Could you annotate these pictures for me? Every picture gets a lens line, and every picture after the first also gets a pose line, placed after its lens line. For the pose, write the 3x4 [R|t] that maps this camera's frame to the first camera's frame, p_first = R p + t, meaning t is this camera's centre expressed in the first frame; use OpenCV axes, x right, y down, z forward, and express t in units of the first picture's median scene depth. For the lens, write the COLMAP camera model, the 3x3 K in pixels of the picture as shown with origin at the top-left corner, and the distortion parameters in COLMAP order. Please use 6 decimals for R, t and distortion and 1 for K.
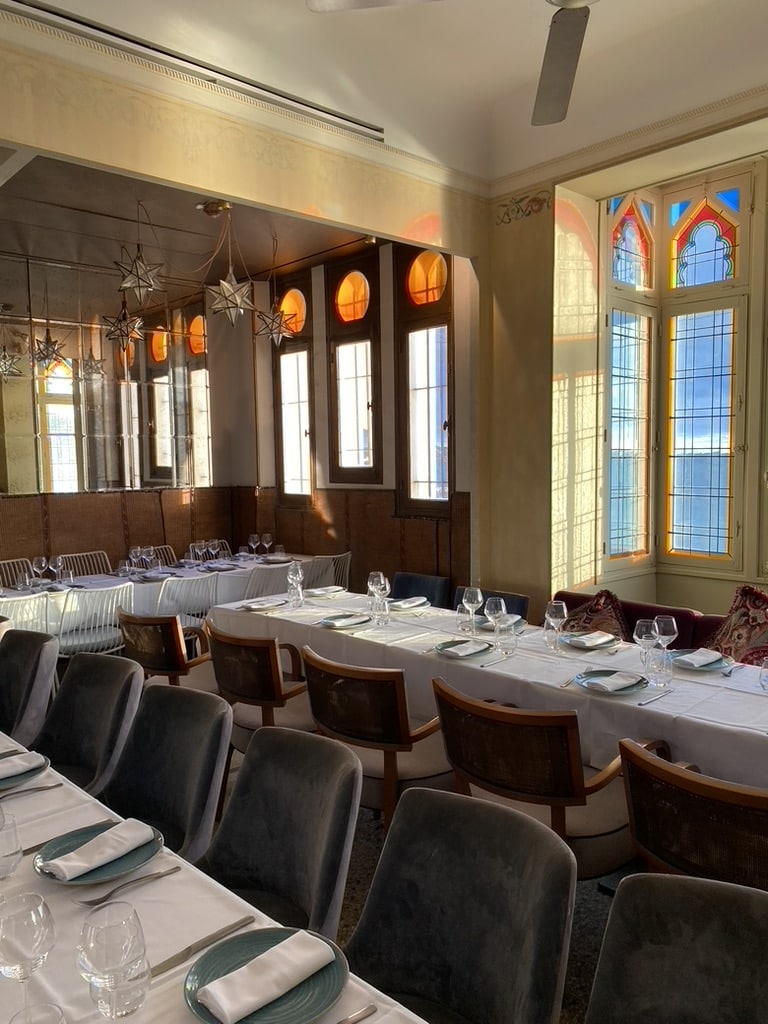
lens RADIAL K [[776.6, 0, 382.8], [0, 776.6, 520.6], [0, 0, 1]] dist [0.016637, -0.021755]
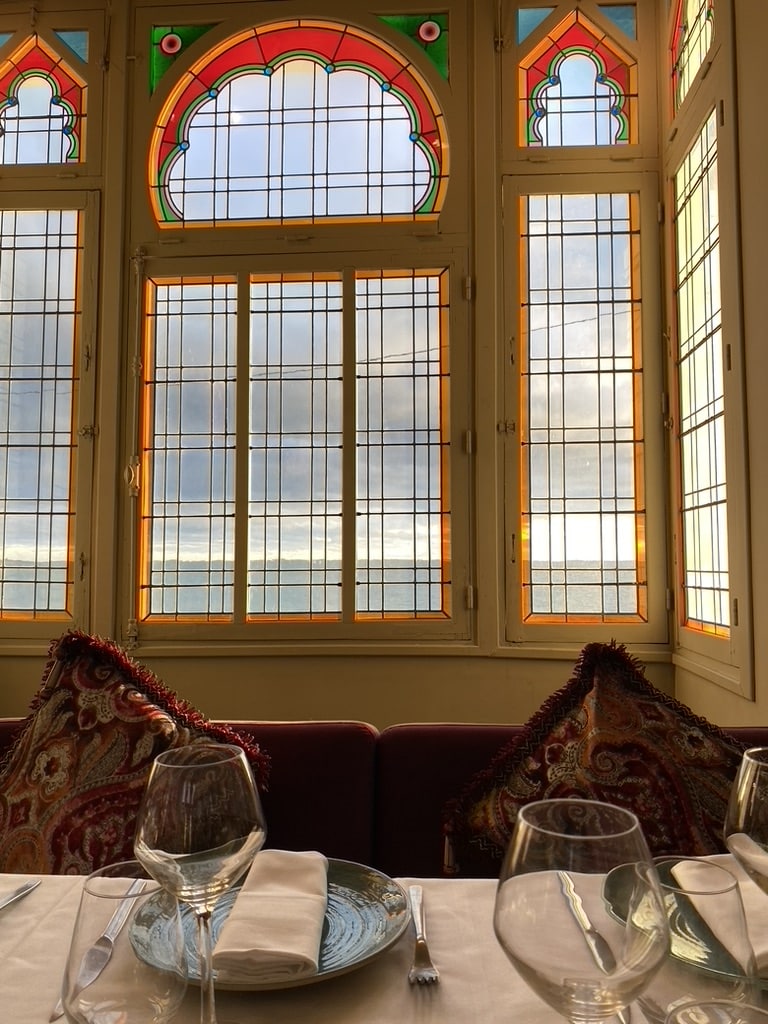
lens RADIAL K [[776.6, 0, 375.4], [0, 776.6, 503.1], [0, 0, 1]] dist [0.016637, -0.021755]
pose [[0.728456, 0.065187, 0.681985, 0.216942], [0.044253, 0.988907, -0.141792, 0.058473], [-0.683662, 0.133469, 0.717490, 0.427372]]
